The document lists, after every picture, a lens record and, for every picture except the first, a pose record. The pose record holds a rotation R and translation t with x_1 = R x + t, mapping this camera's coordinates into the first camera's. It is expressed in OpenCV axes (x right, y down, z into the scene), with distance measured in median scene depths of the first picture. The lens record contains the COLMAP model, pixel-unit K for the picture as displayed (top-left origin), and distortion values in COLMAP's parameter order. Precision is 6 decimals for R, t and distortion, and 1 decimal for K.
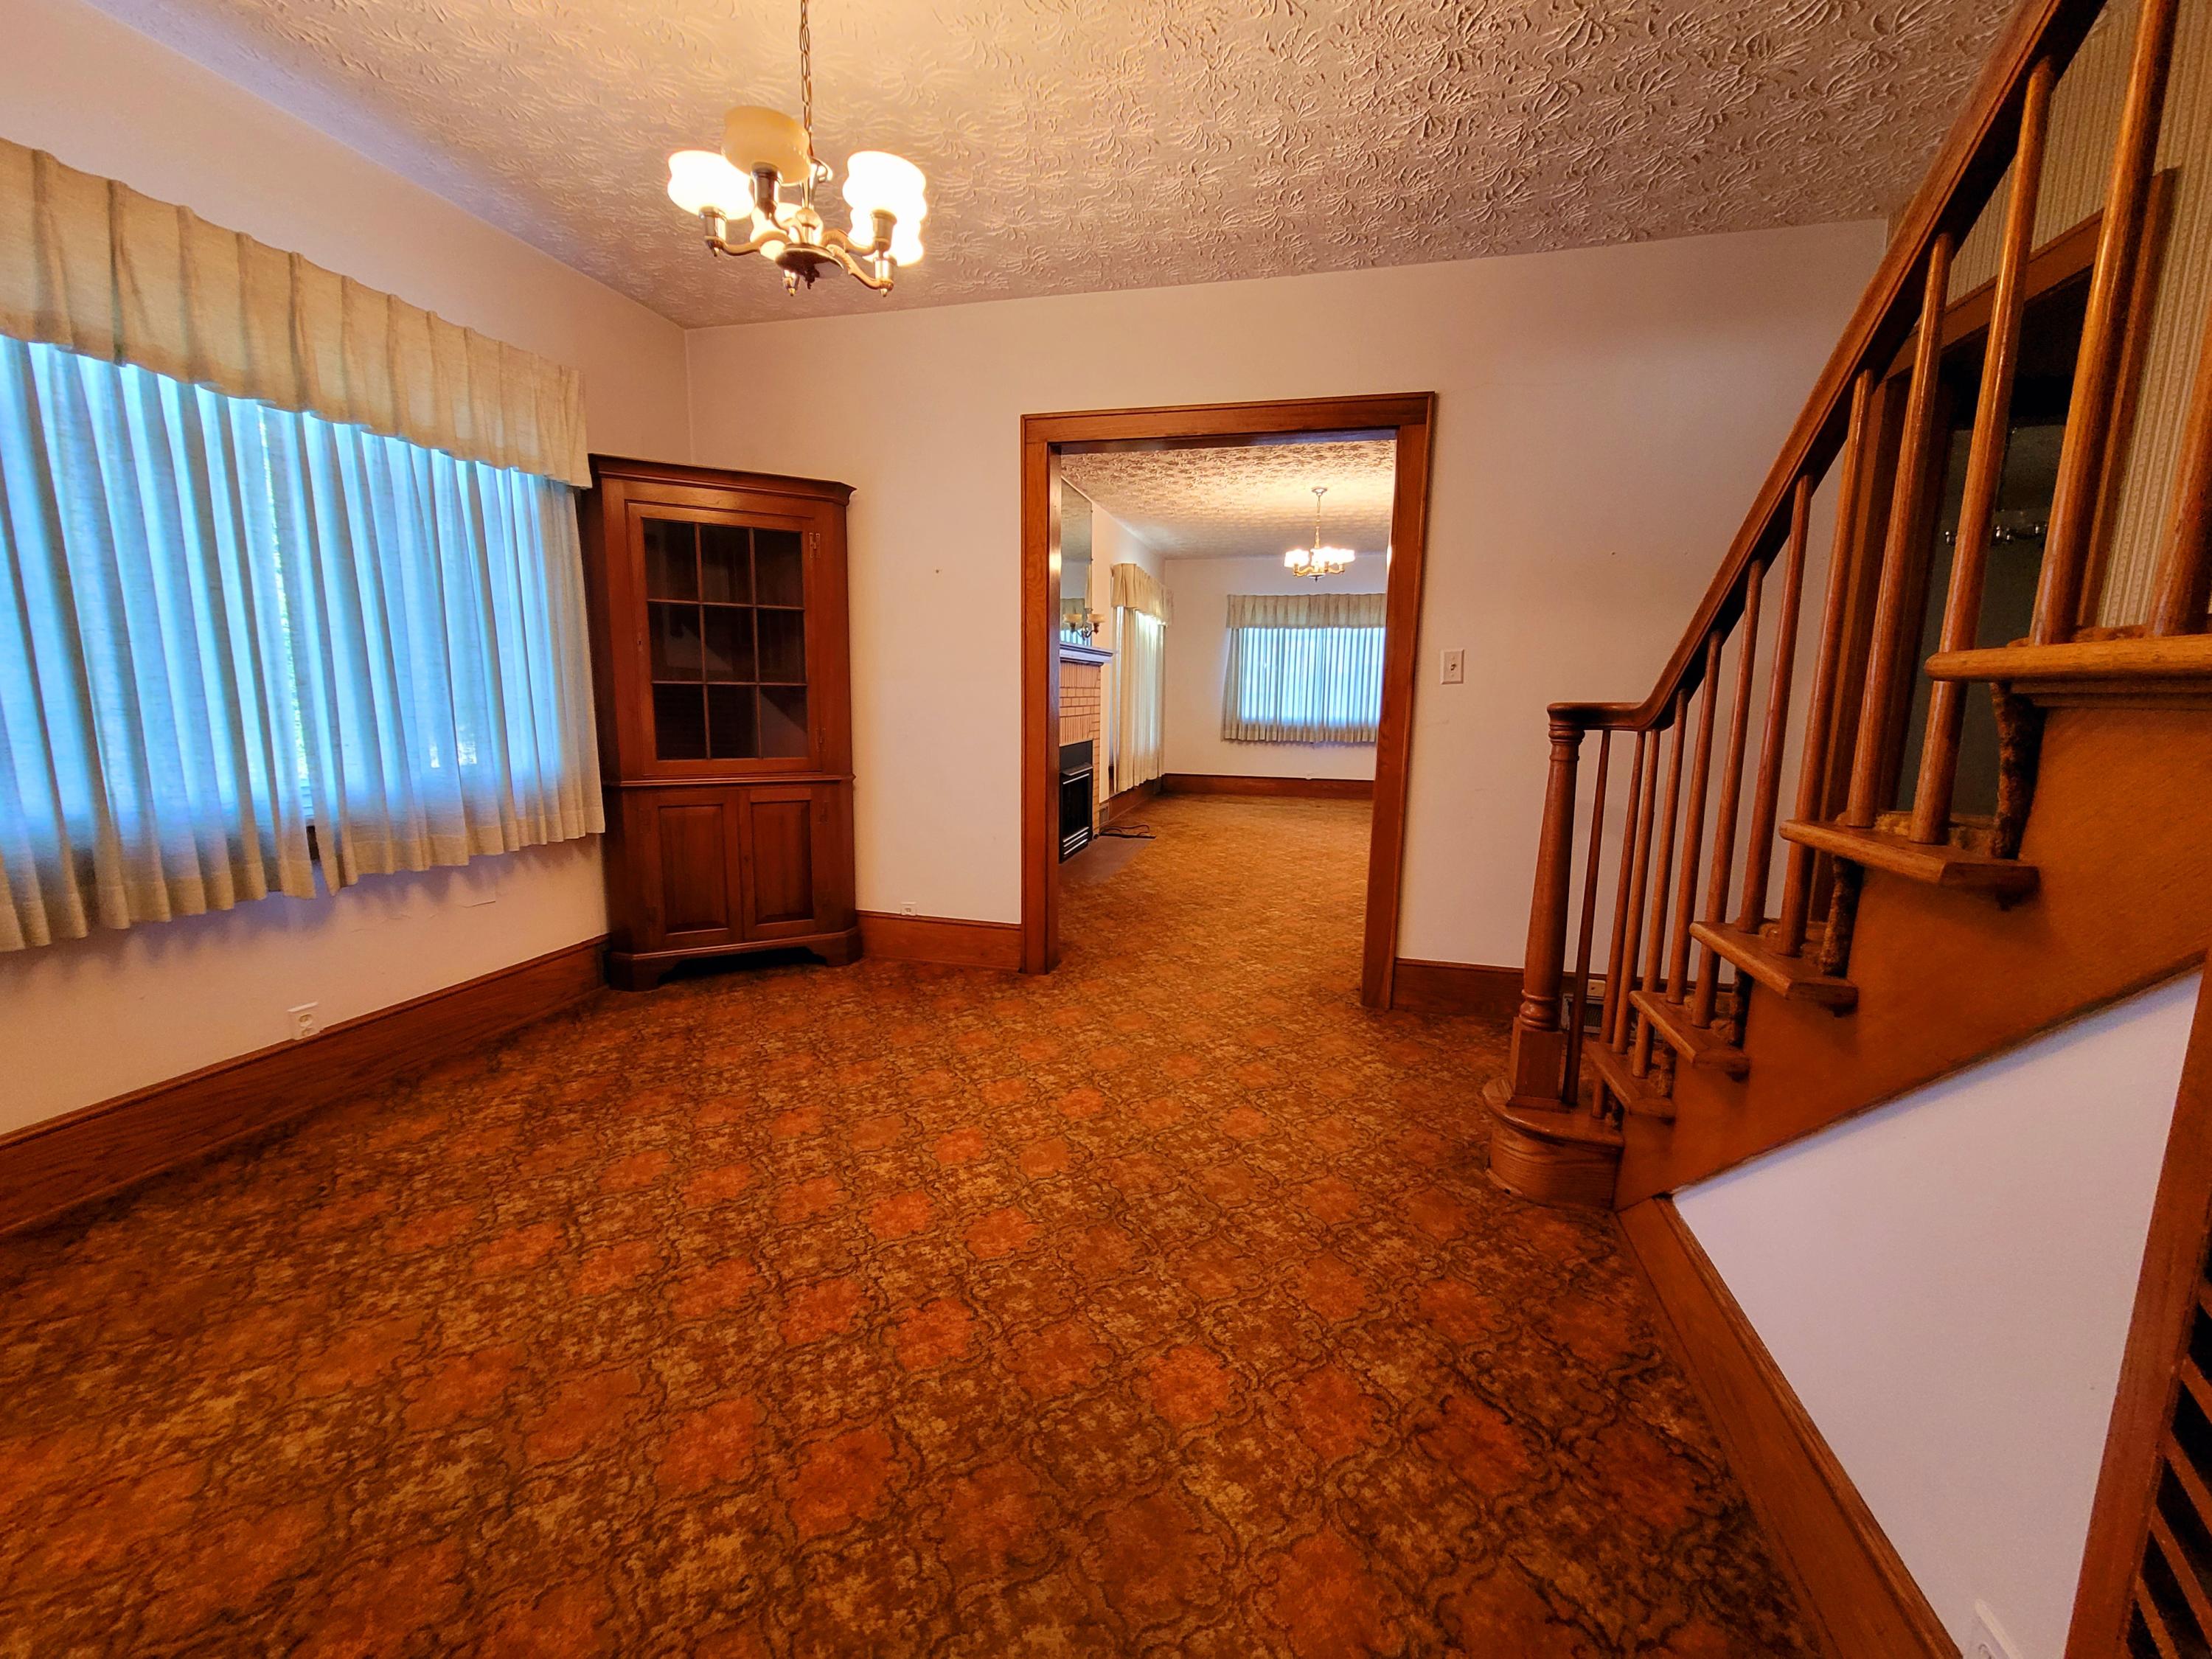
lens RADIAL K [[900.9, 0, 1111.2], [0, 900.9, 831.8], [0, 0, 1]] dist [-0.008724, 0.002716]
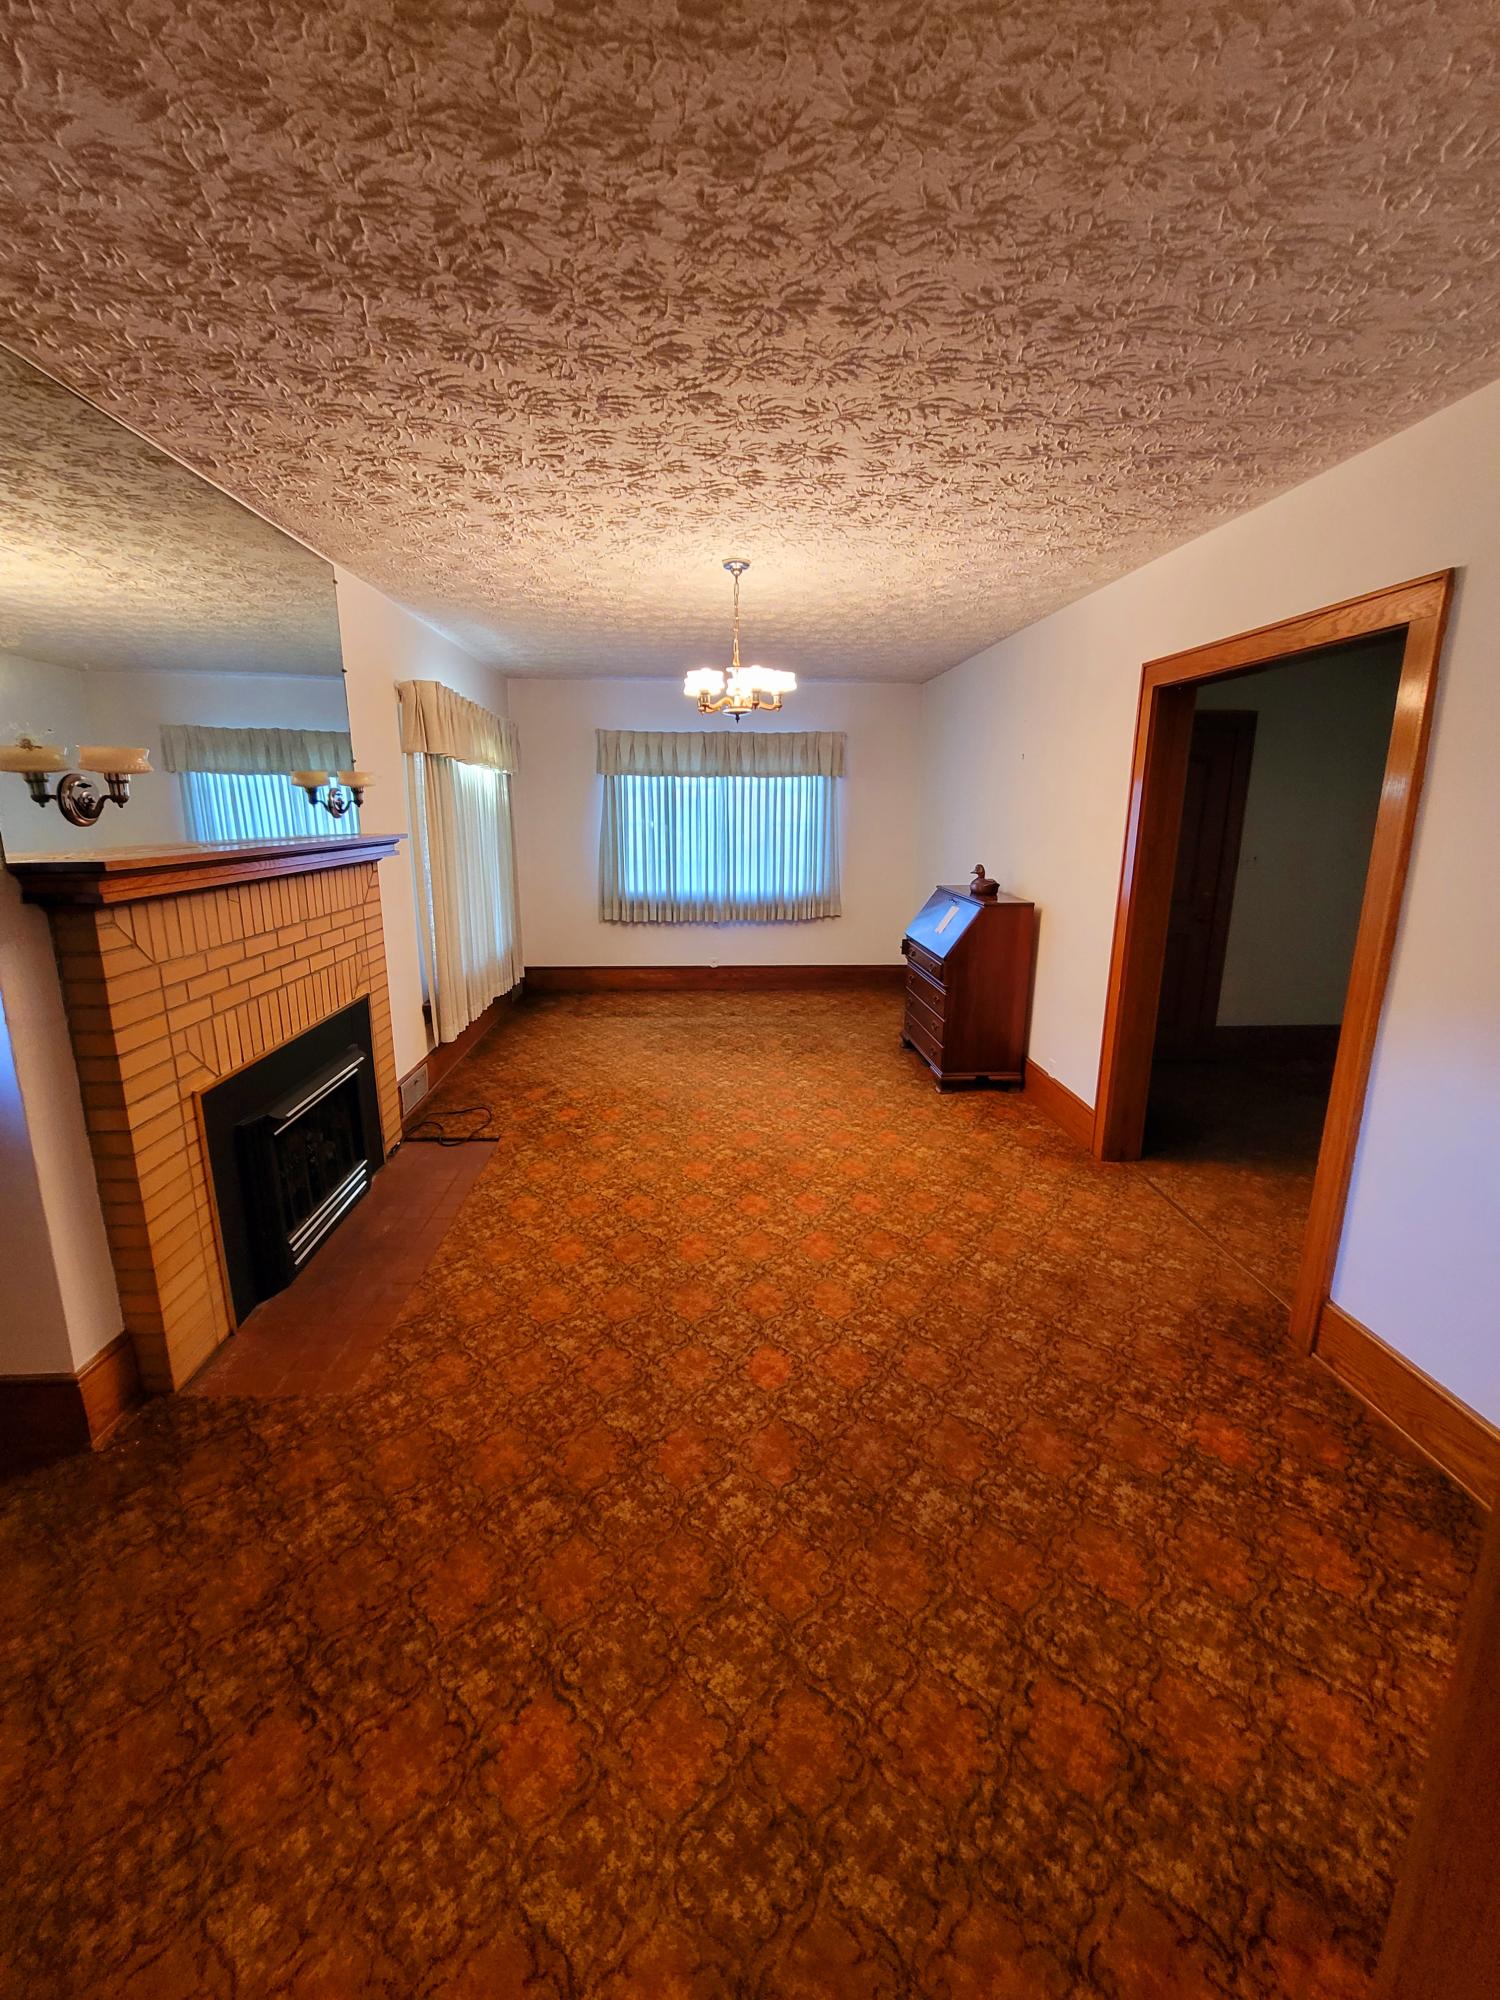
lens RADIAL K [[814.6, 0, 753.1], [0, 814.6, 988.8], [0, 0, 1]] dist [-0.008724, 0.002716]
pose [[0.955393, -0.070594, 0.286777, 0.046376], [0.051790, 0.996012, 0.072644, -0.094070], [-0.290761, -0.054552, 0.955239, 0.314046]]
